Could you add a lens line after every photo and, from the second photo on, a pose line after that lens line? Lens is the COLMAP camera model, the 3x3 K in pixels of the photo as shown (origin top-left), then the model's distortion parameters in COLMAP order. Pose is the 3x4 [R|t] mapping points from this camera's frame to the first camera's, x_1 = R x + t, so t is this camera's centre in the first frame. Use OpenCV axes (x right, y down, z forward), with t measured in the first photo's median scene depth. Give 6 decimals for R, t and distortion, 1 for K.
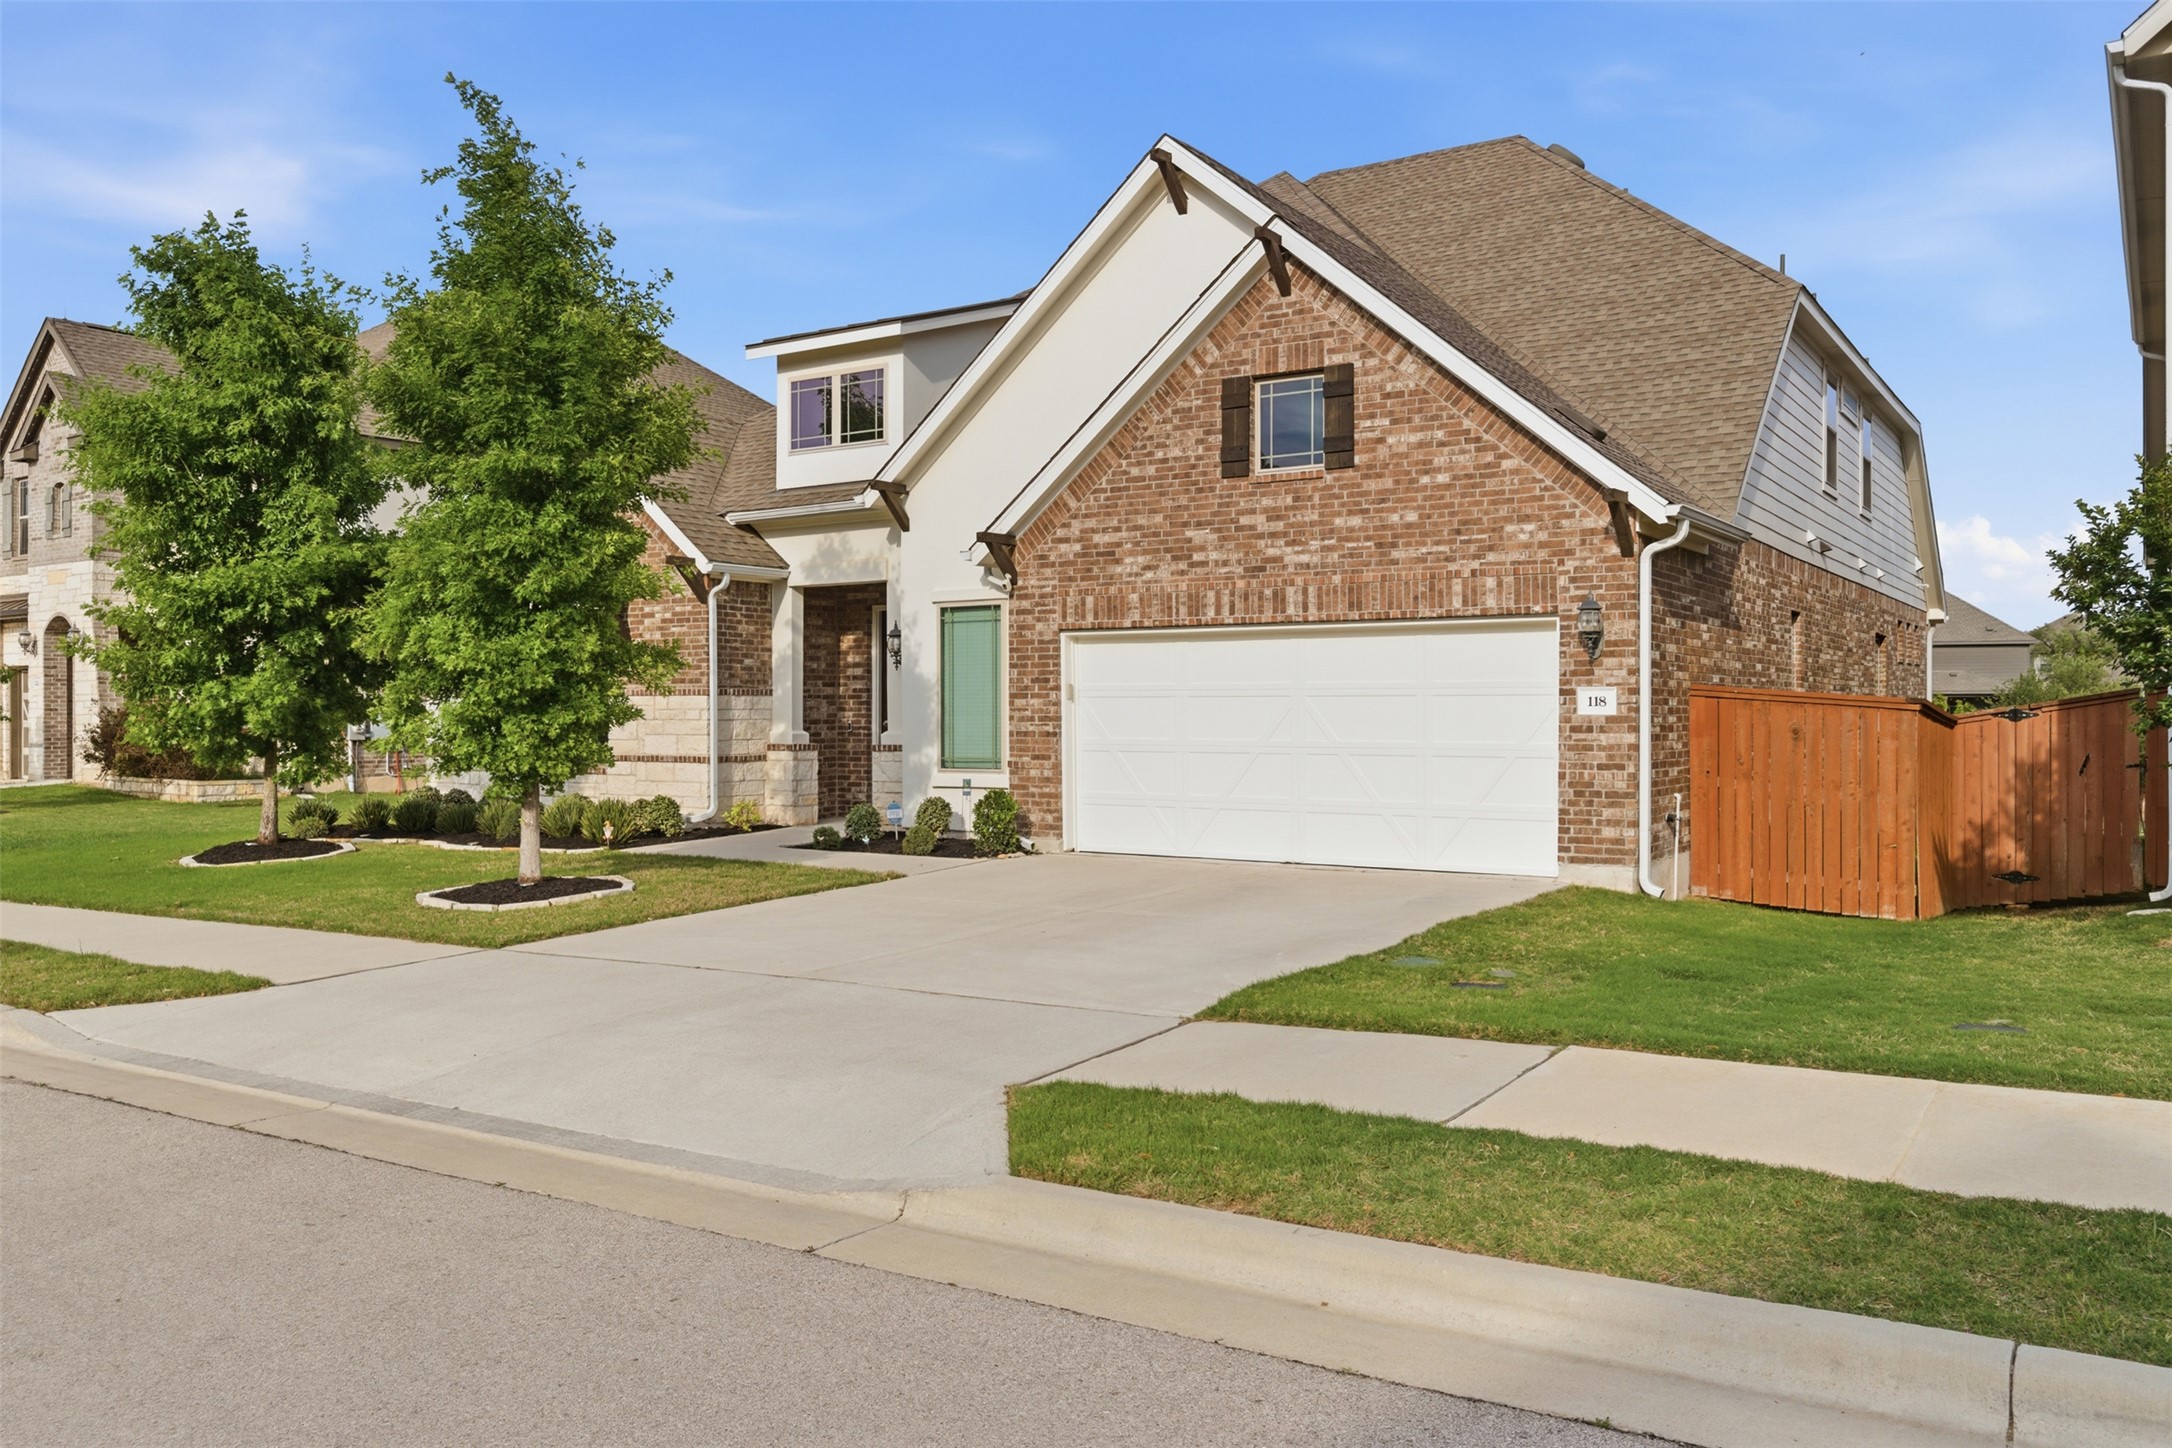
lens RADIAL K [[1659.3, 0, 1082.0], [0, 1659.3, 714.9], [0, 0, 1]] dist [-0.066561, 0.184033]
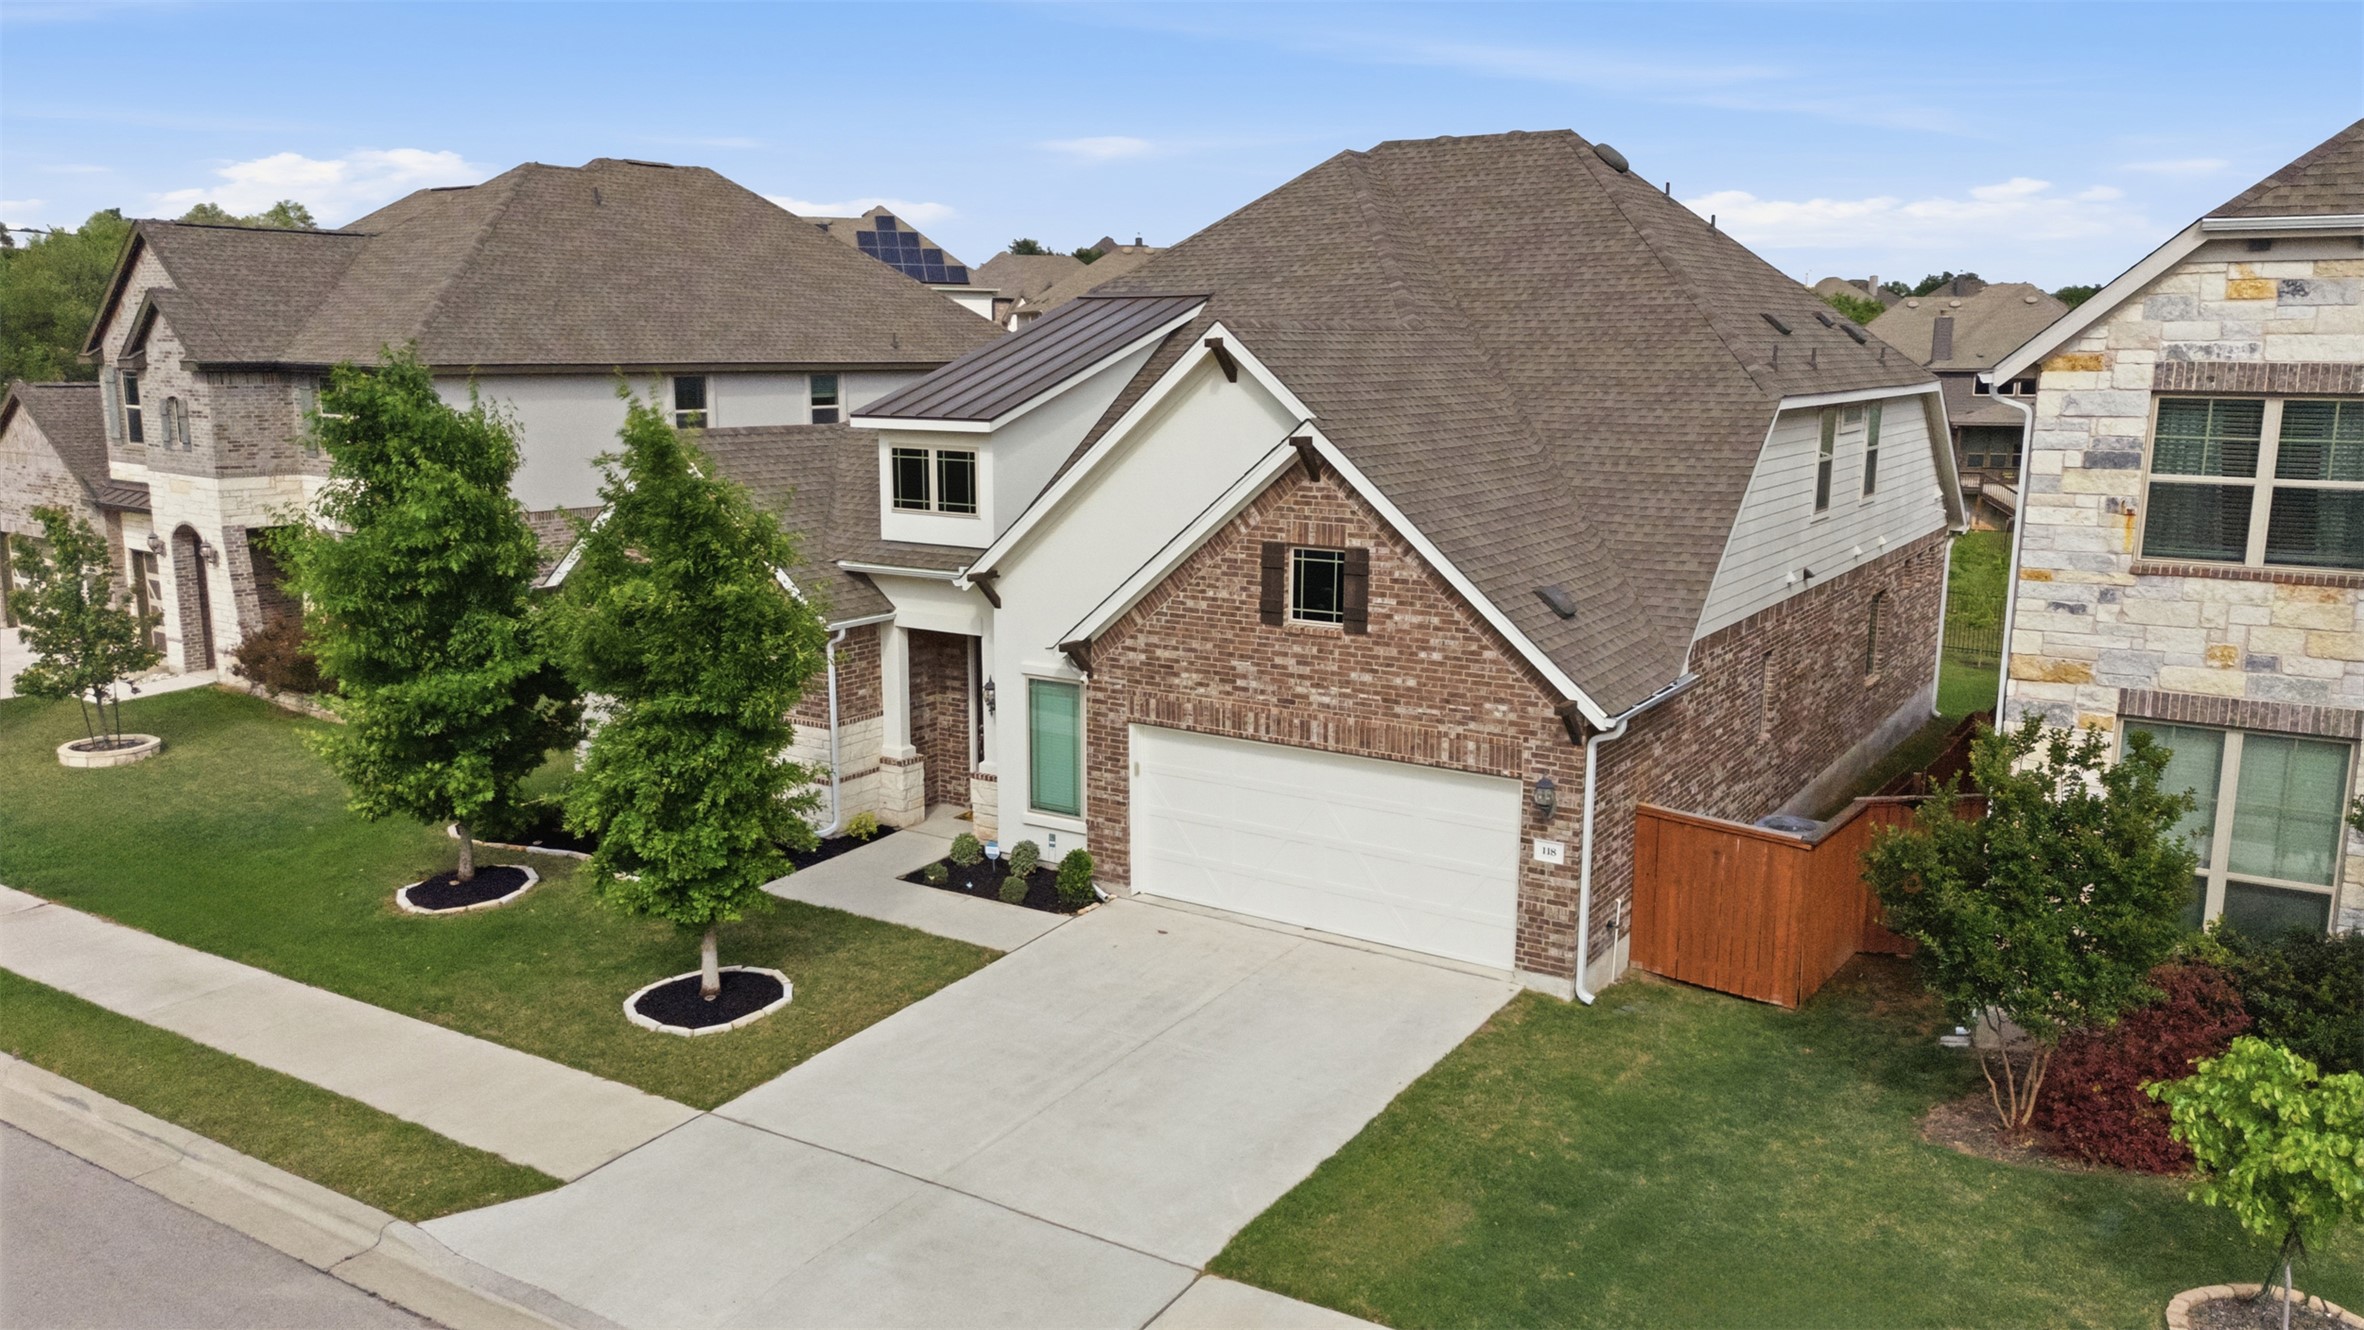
lens RADIAL K [[1744.1, 0, 1182.0], [0, 1744.1, 665.0], [0, 0, 1]] dist [0.075894, -0.005551]
pose [[0.999968, 0.003474, 0.007201, 0.017774], [-0.004738, 0.982962, 0.183746, -0.347635], [-0.006440, -0.183774, 0.982947, -0.258174]]
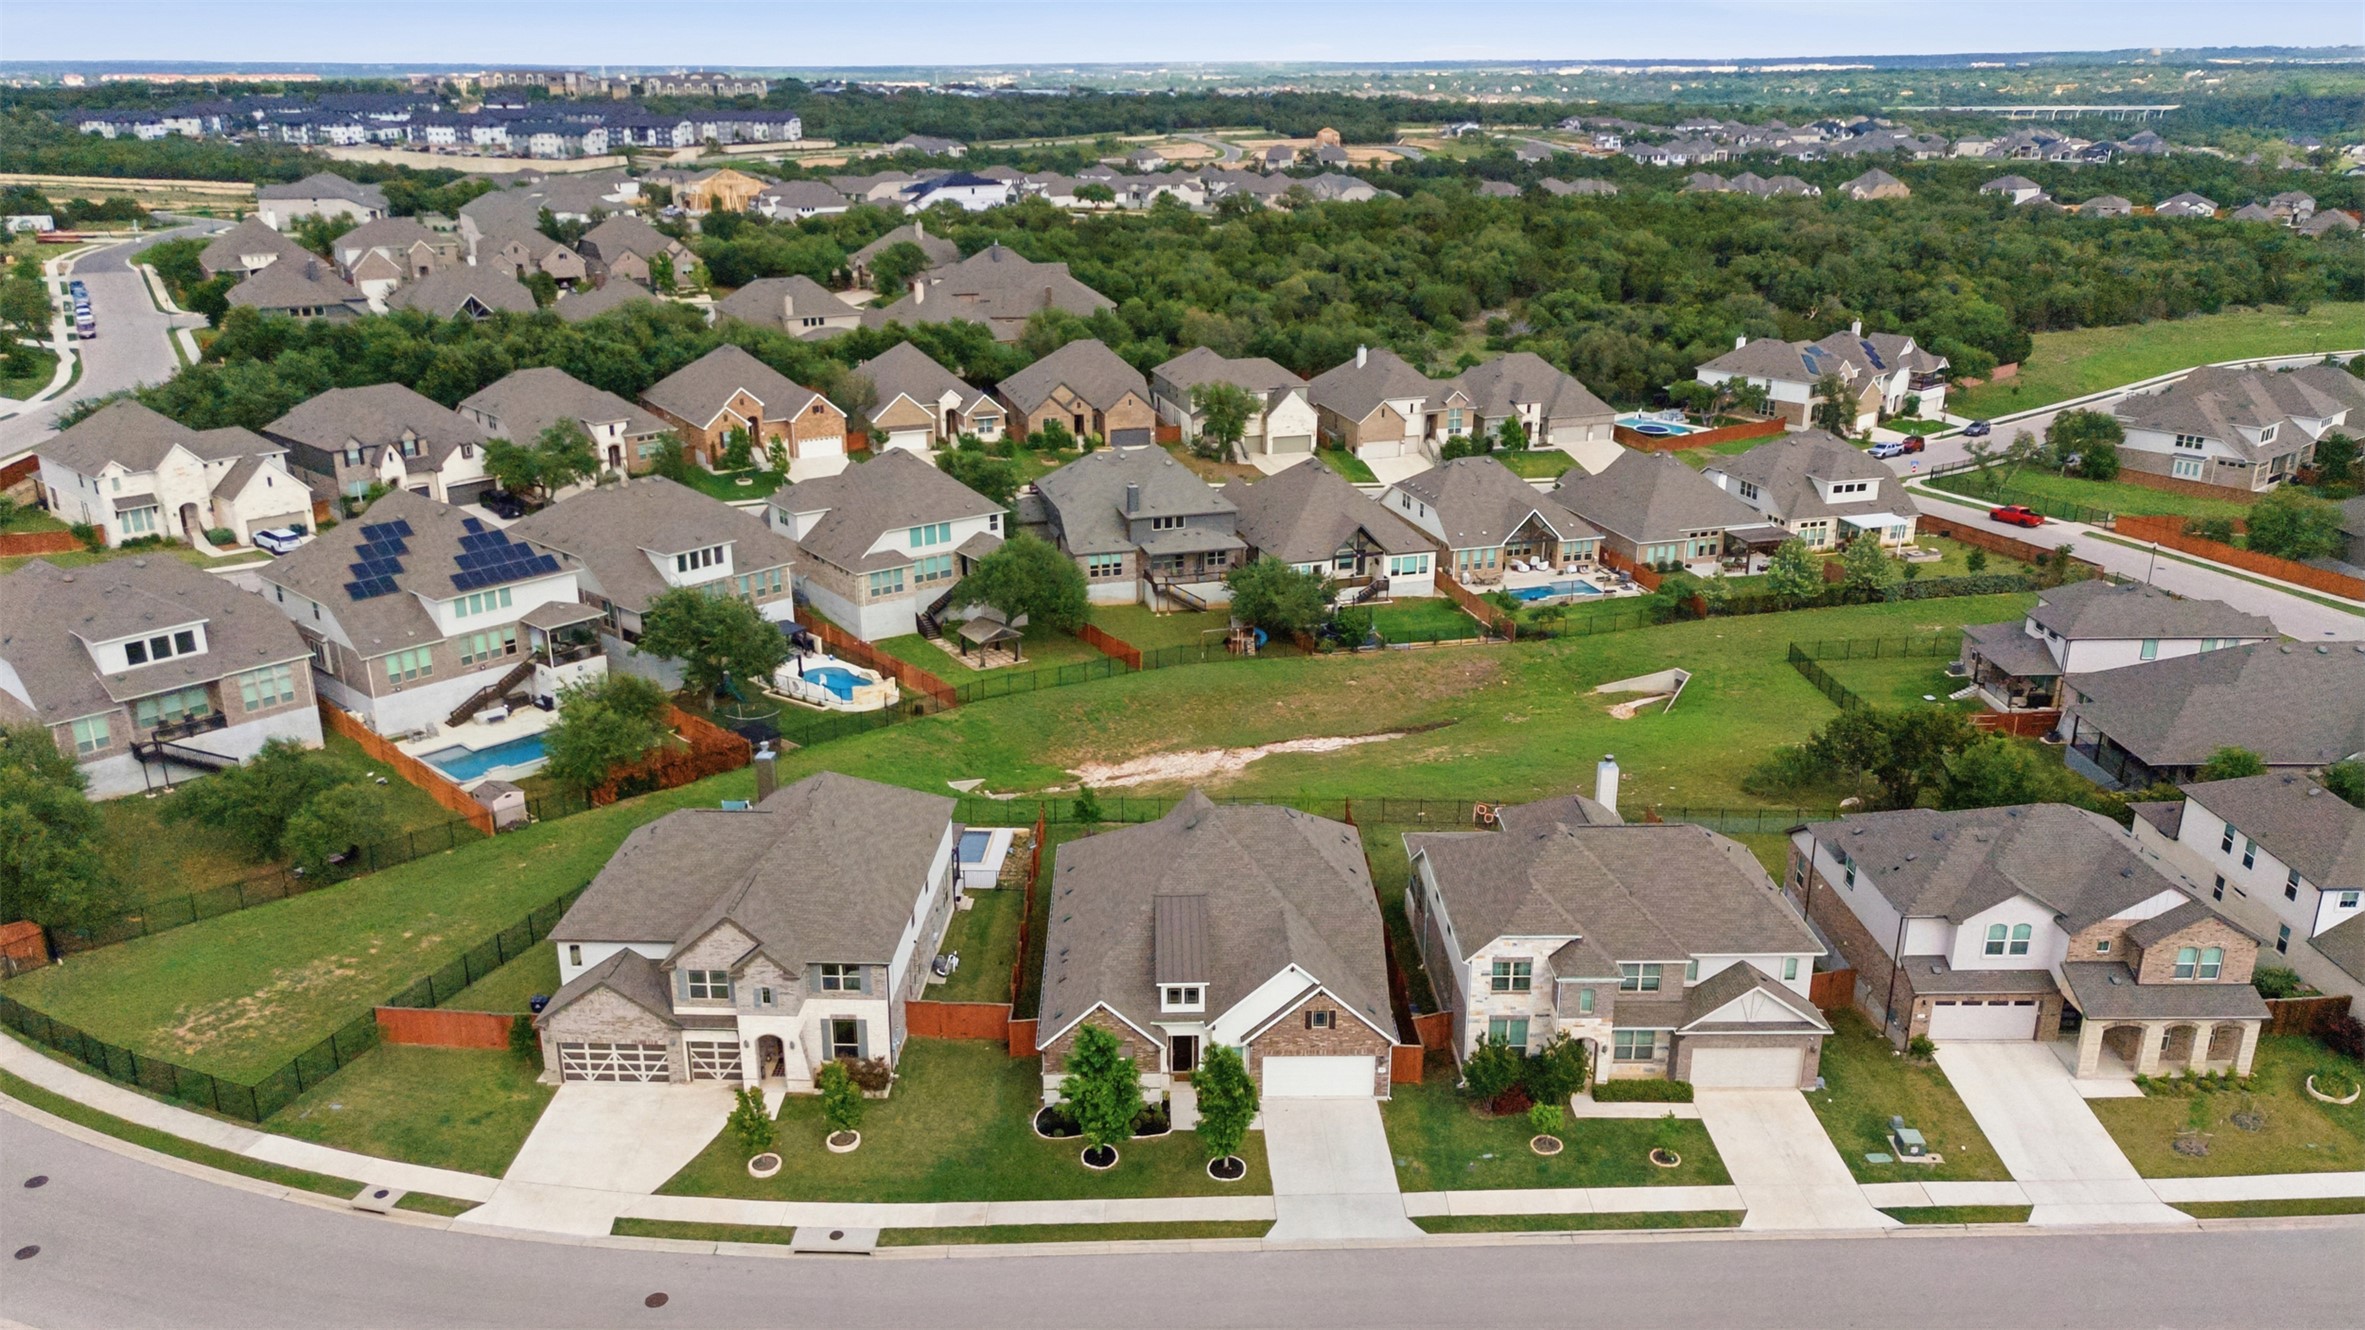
lens RADIAL K [[1744.9, 0, 1182.5], [0, 1744.9, 665.0], [0, 0, 1]] dist [0.075894, -0.005551]
pose [[0.829114, -0.188227, 0.526442, -2.661656], [-0.000088, 0.941578, 0.336795, -2.825138], [-0.559080, -0.279288, 0.780659, -2.439011]]
